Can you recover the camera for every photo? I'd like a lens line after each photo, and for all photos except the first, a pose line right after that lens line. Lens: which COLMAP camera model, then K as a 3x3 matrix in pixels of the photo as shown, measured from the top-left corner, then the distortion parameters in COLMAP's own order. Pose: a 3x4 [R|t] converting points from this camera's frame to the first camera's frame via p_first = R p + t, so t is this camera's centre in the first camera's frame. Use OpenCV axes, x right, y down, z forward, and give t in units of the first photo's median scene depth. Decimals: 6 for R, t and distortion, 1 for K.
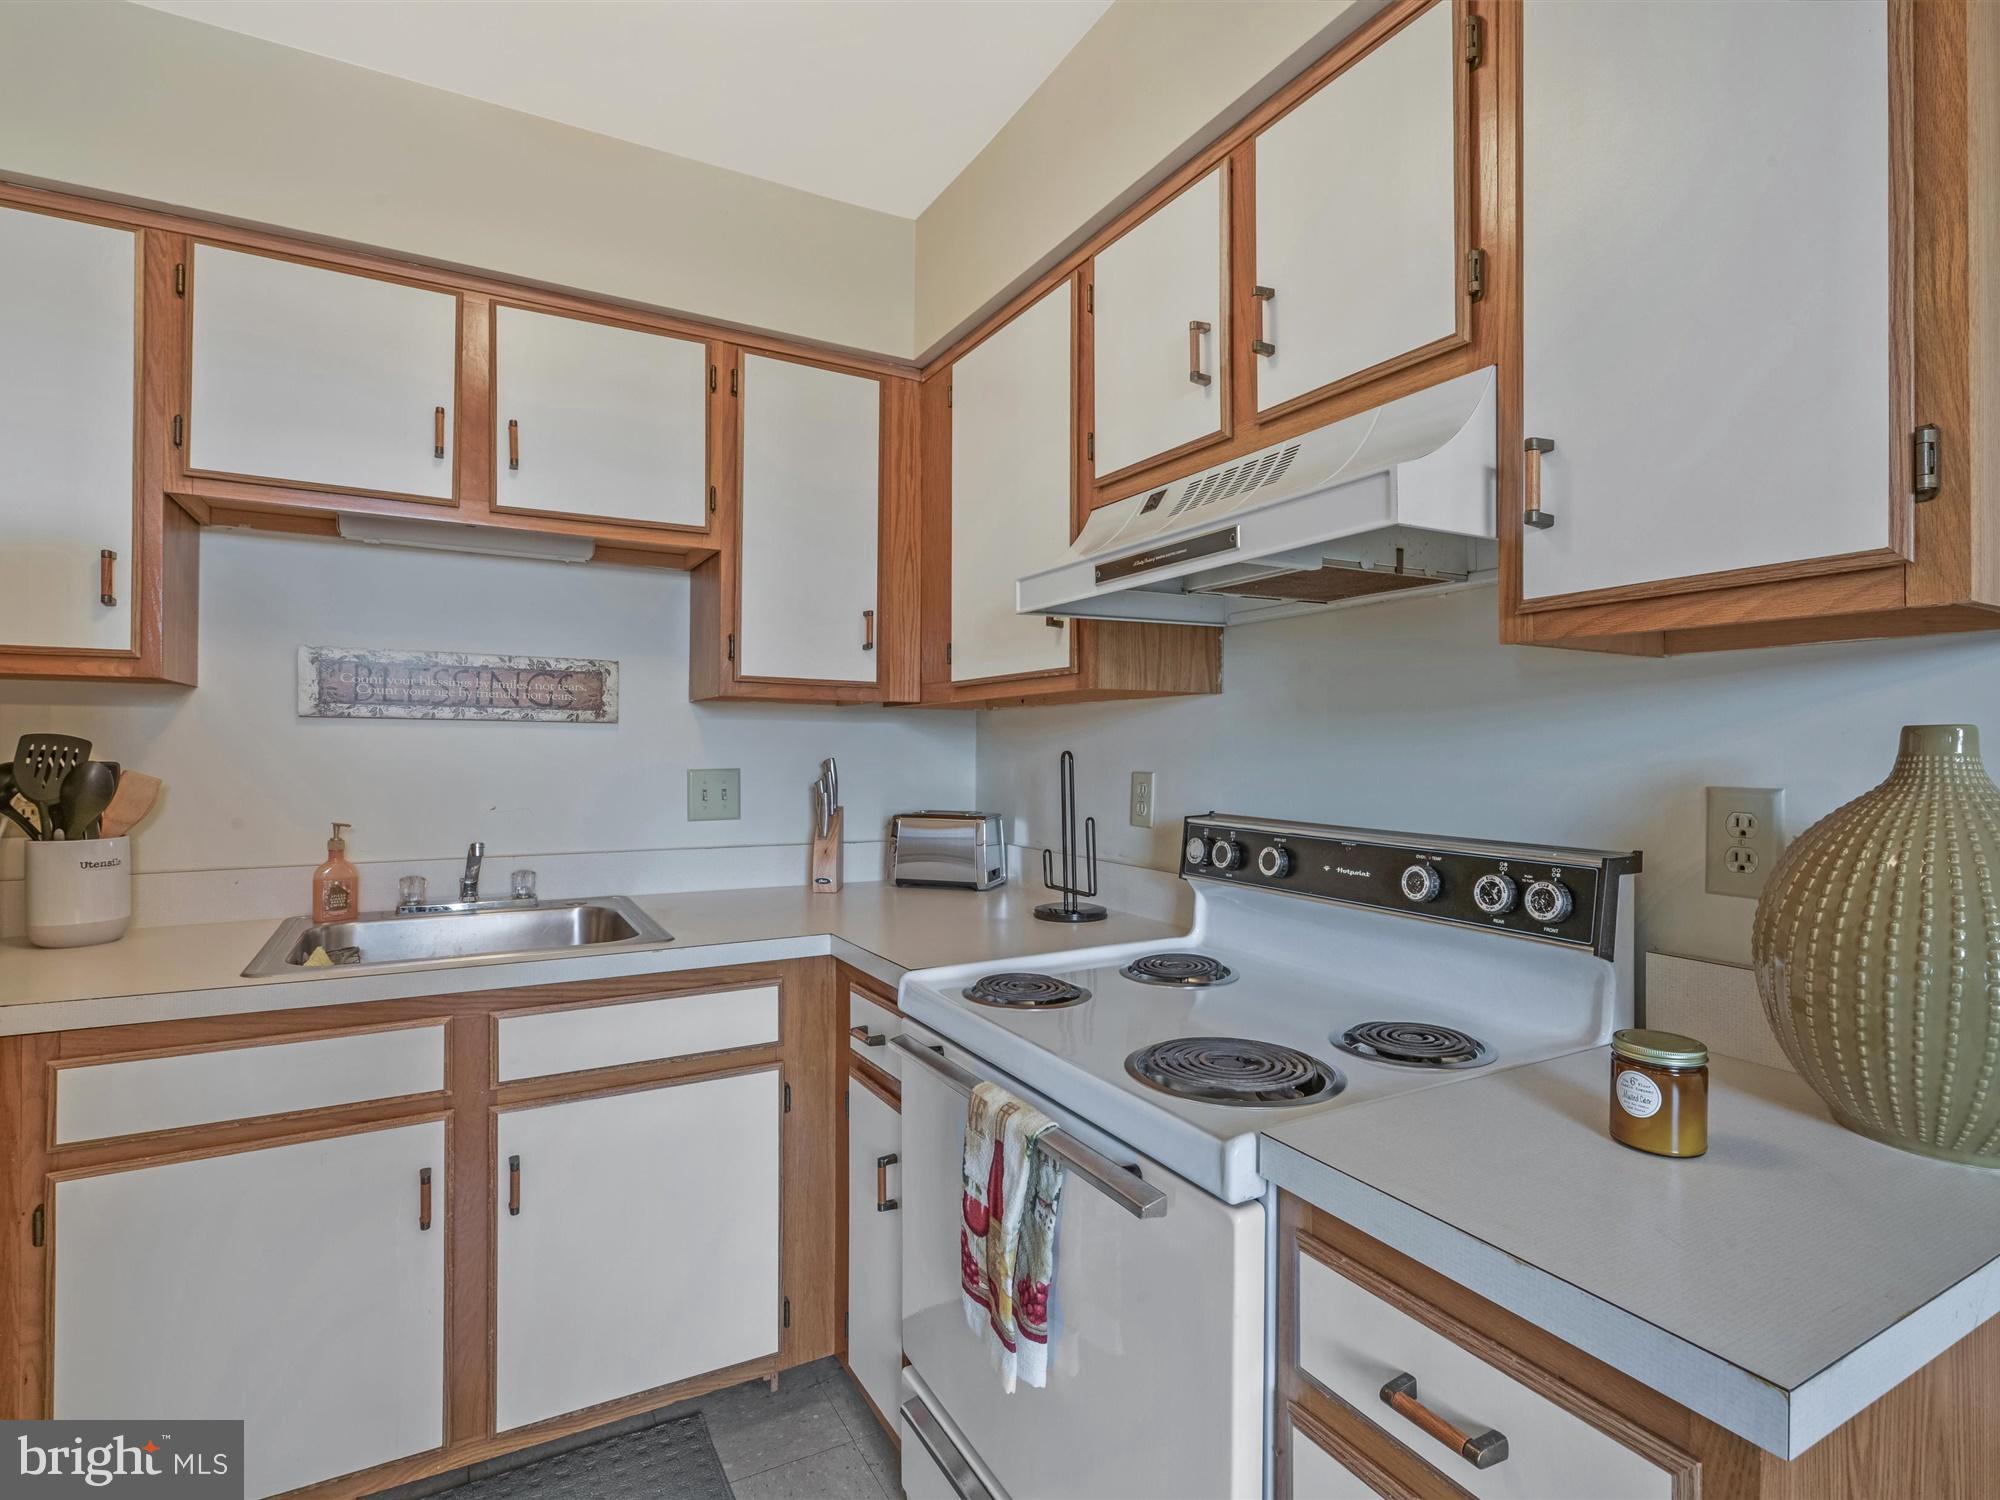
lens RADIAL K [[995.9, 0, 1000.0], [0, 995.9, 750.0], [0, 0, 1]] dist [-0.020381, 0.000420]
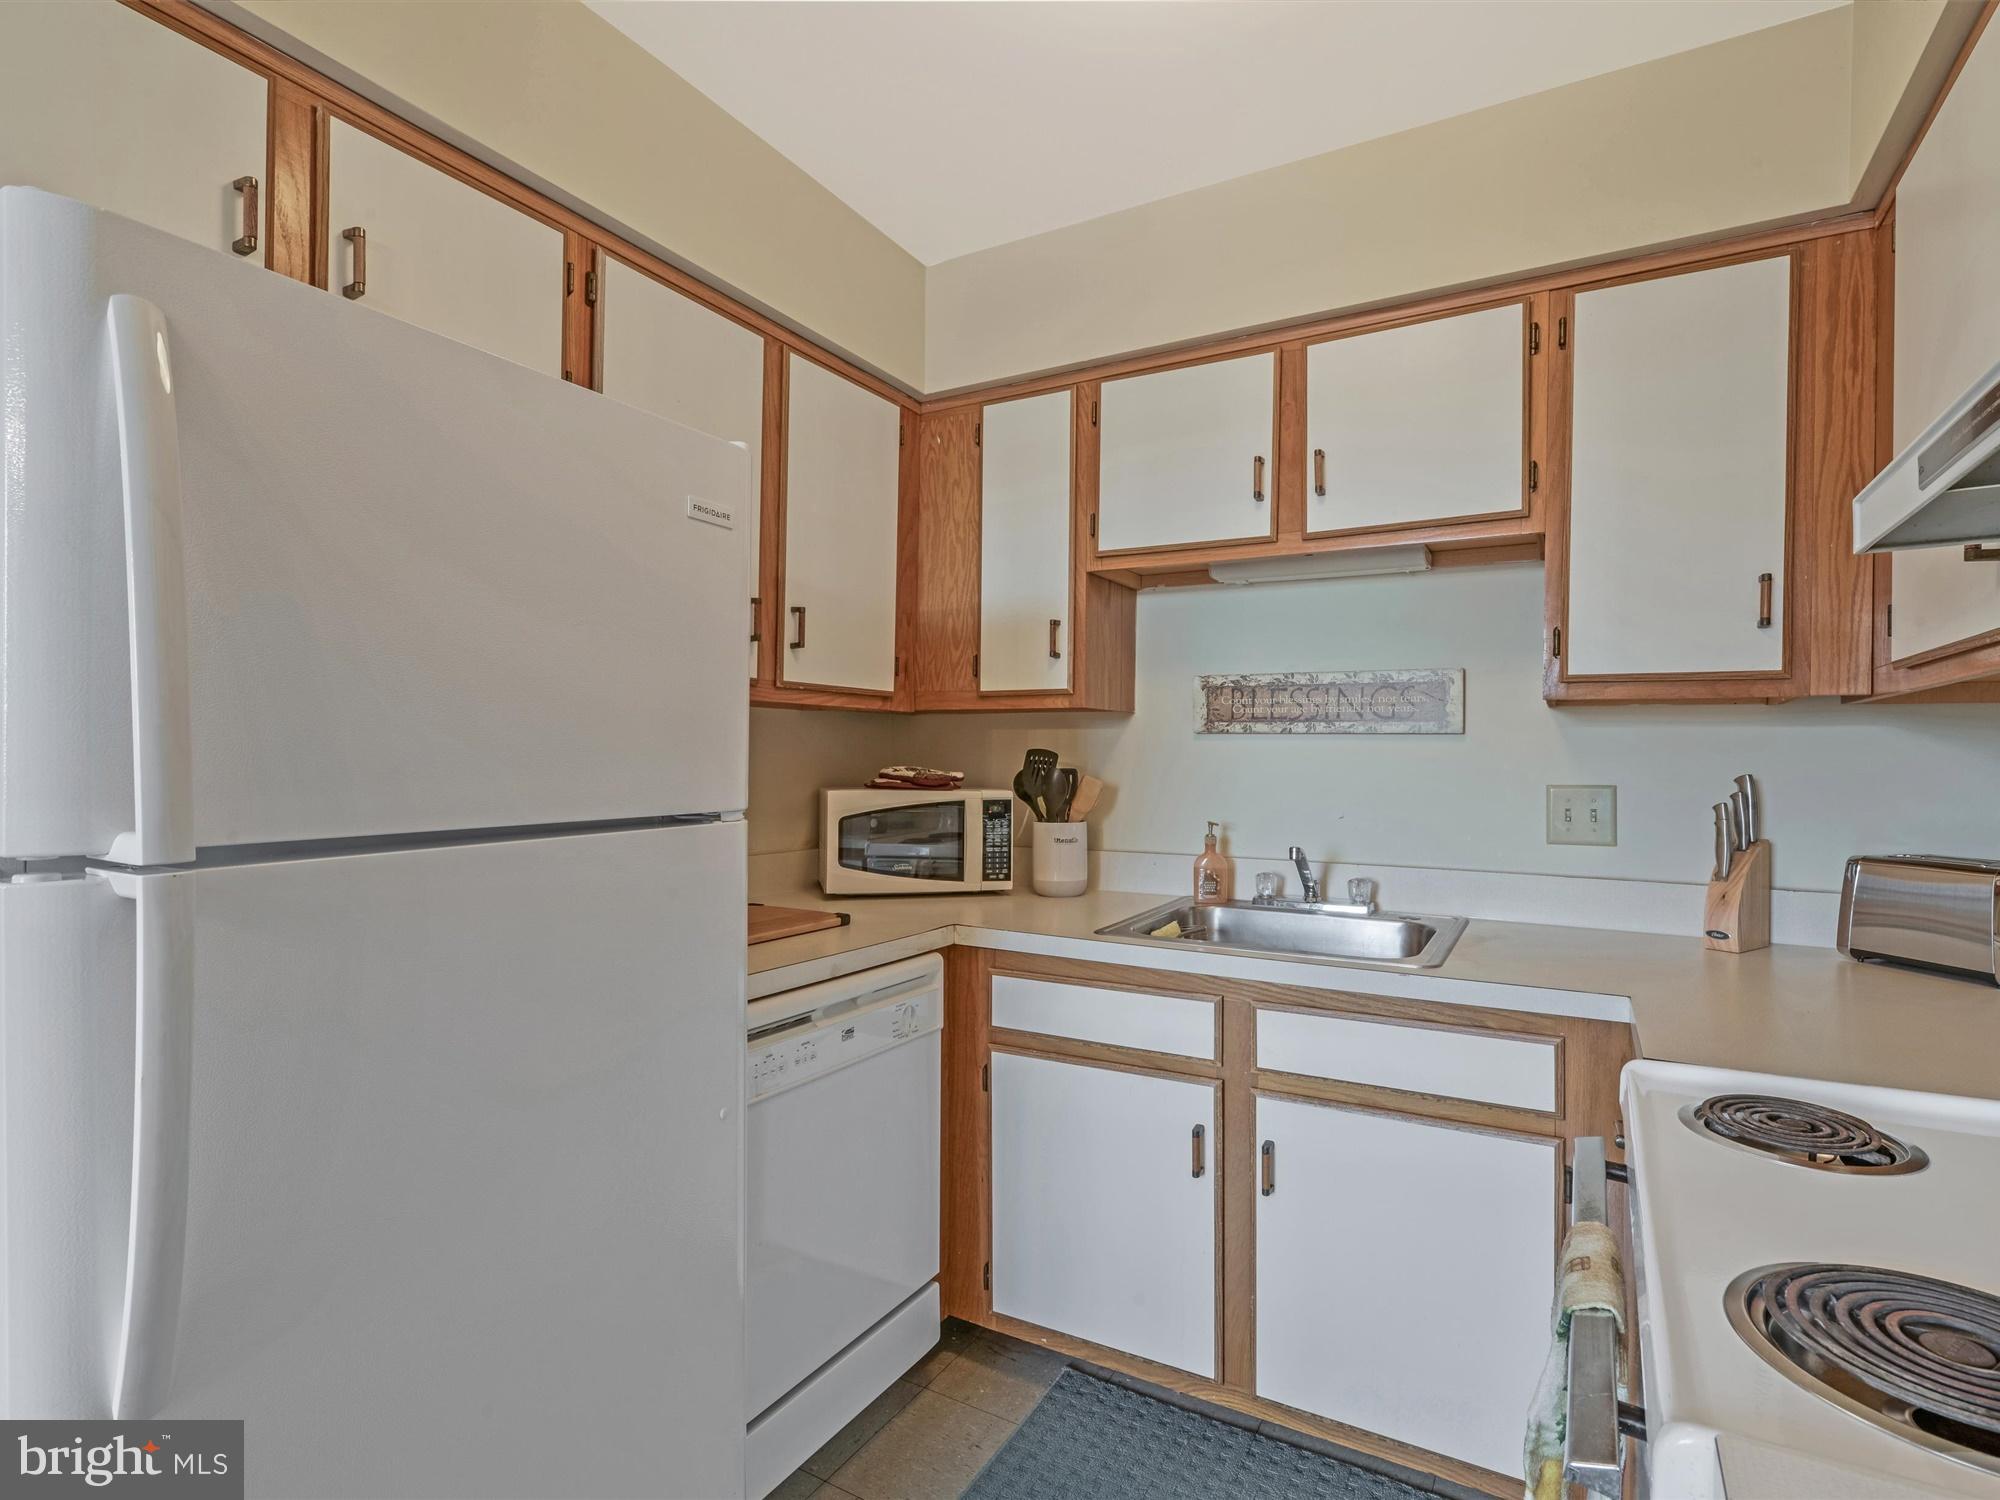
lens RADIAL K [[1003.0, 0, 1000.0], [0, 1003.0, 750.0], [0, 0, 1]] dist [-0.002087, -0.000042]
pose [[0.508929, -0.006691, -0.860783, 0.276285], [-0.005779, 0.999921, -0.011190, 0.001913], [0.860789, 0.010670, 0.508850, 0.177696]]
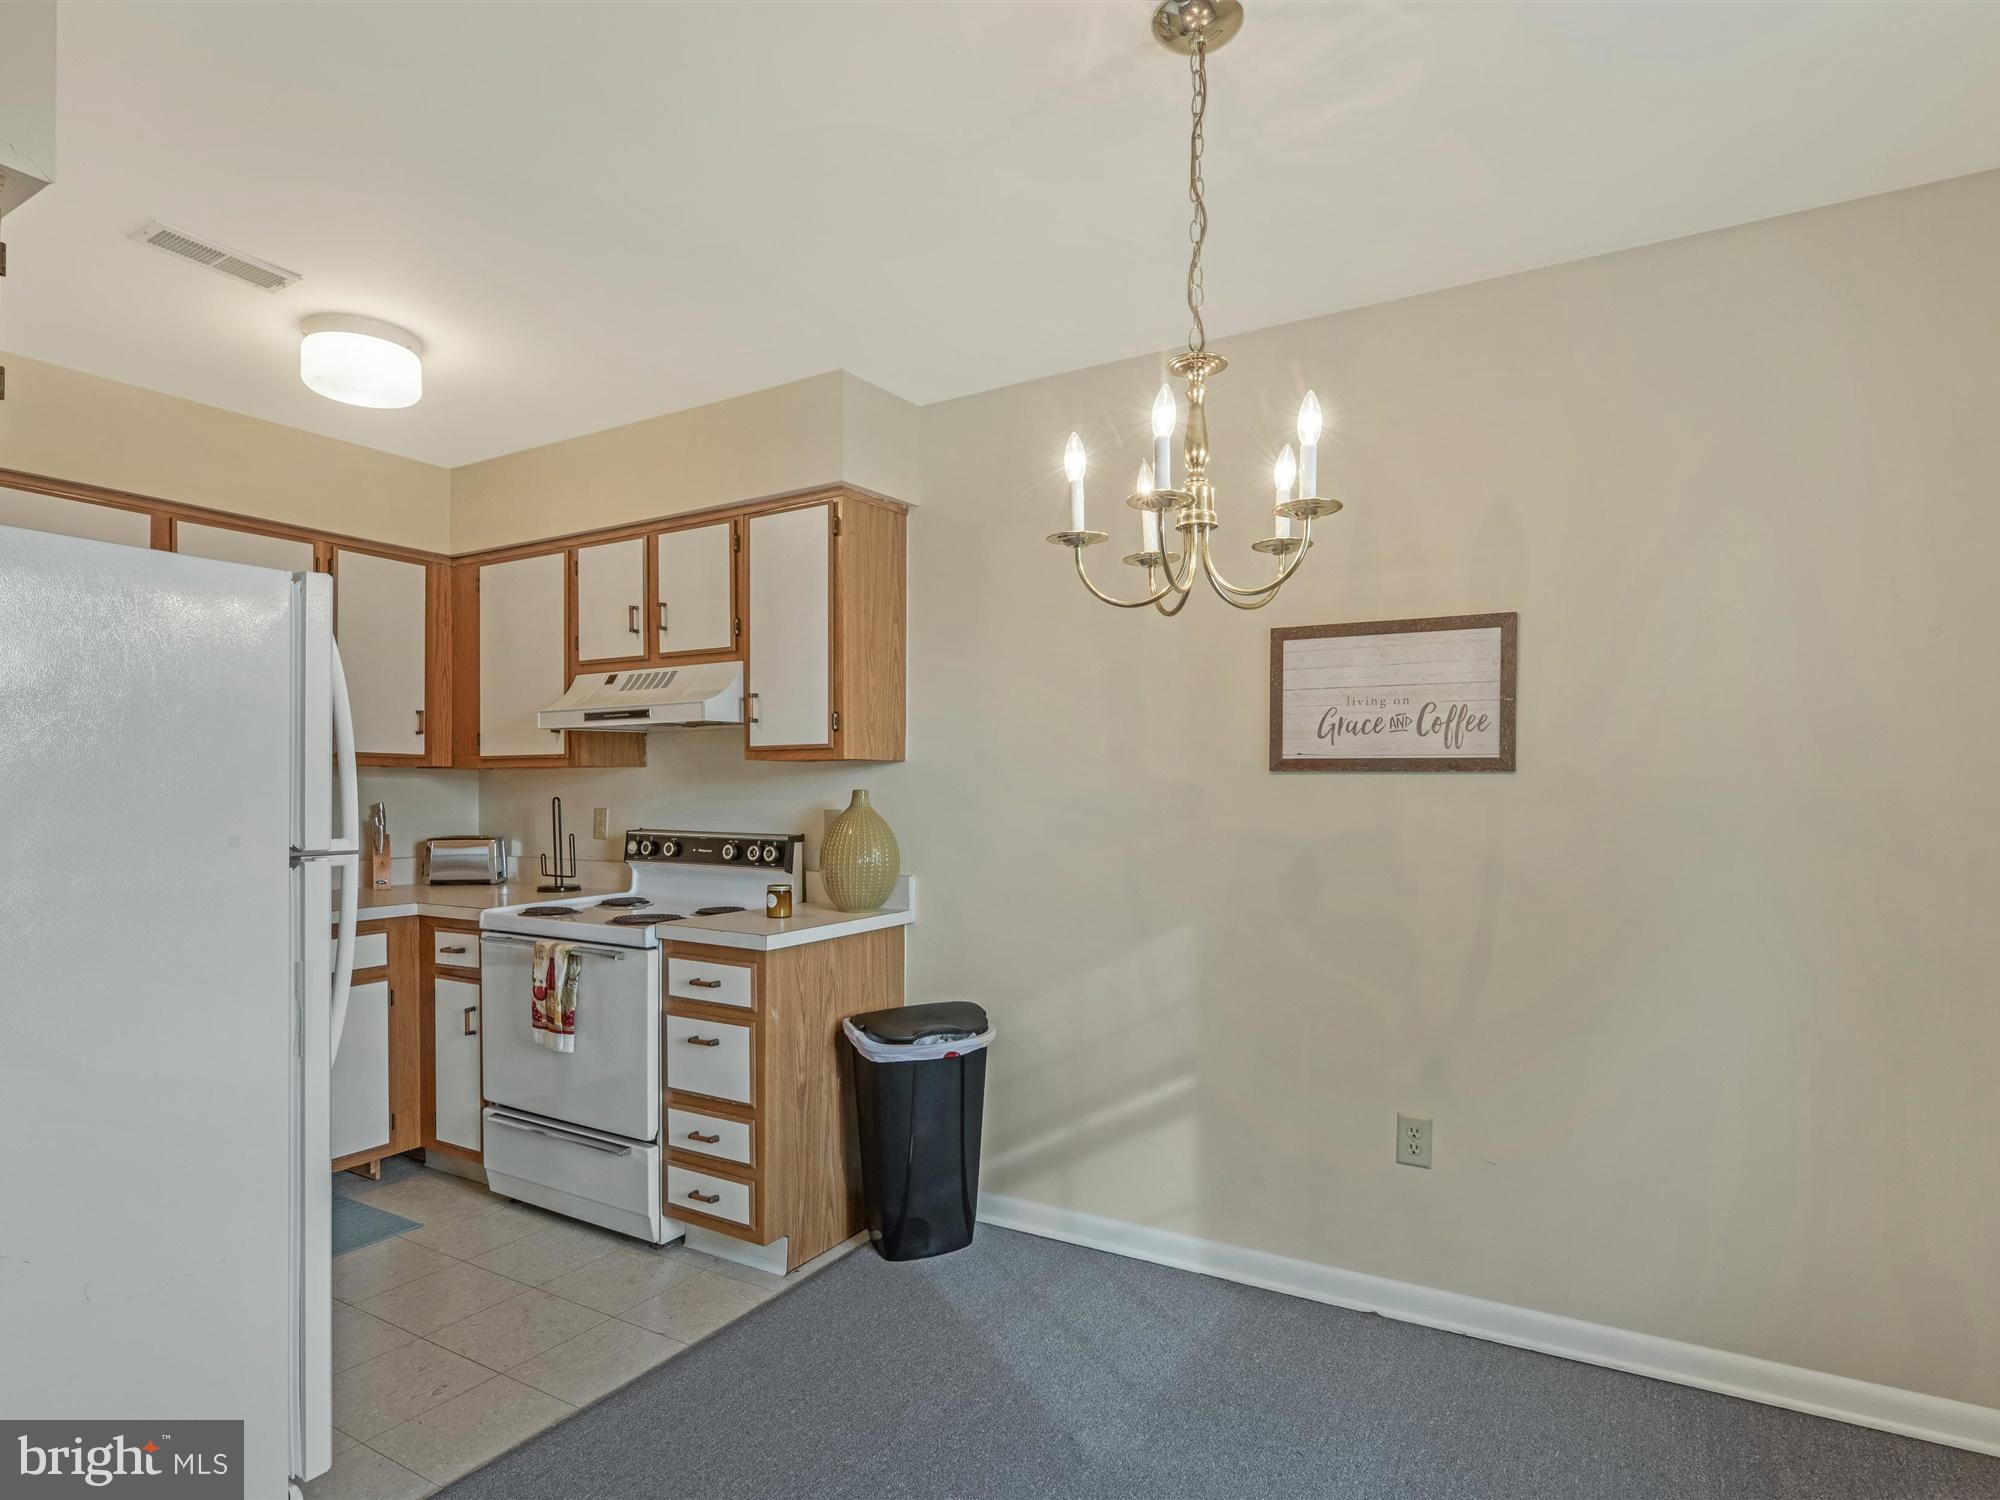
lens RADIAL K [[1085.1, 0, 1000.5], [0, 1085.1, 792.8], [0, 0, 1]] dist [-0.005283, -0.000790]
pose [[0.864902, -0.007140, 0.501890, -0.255904], [0.004018, 0.999965, 0.007302, -0.020750], [-0.501924, -0.004299, 0.864901, -1.251402]]
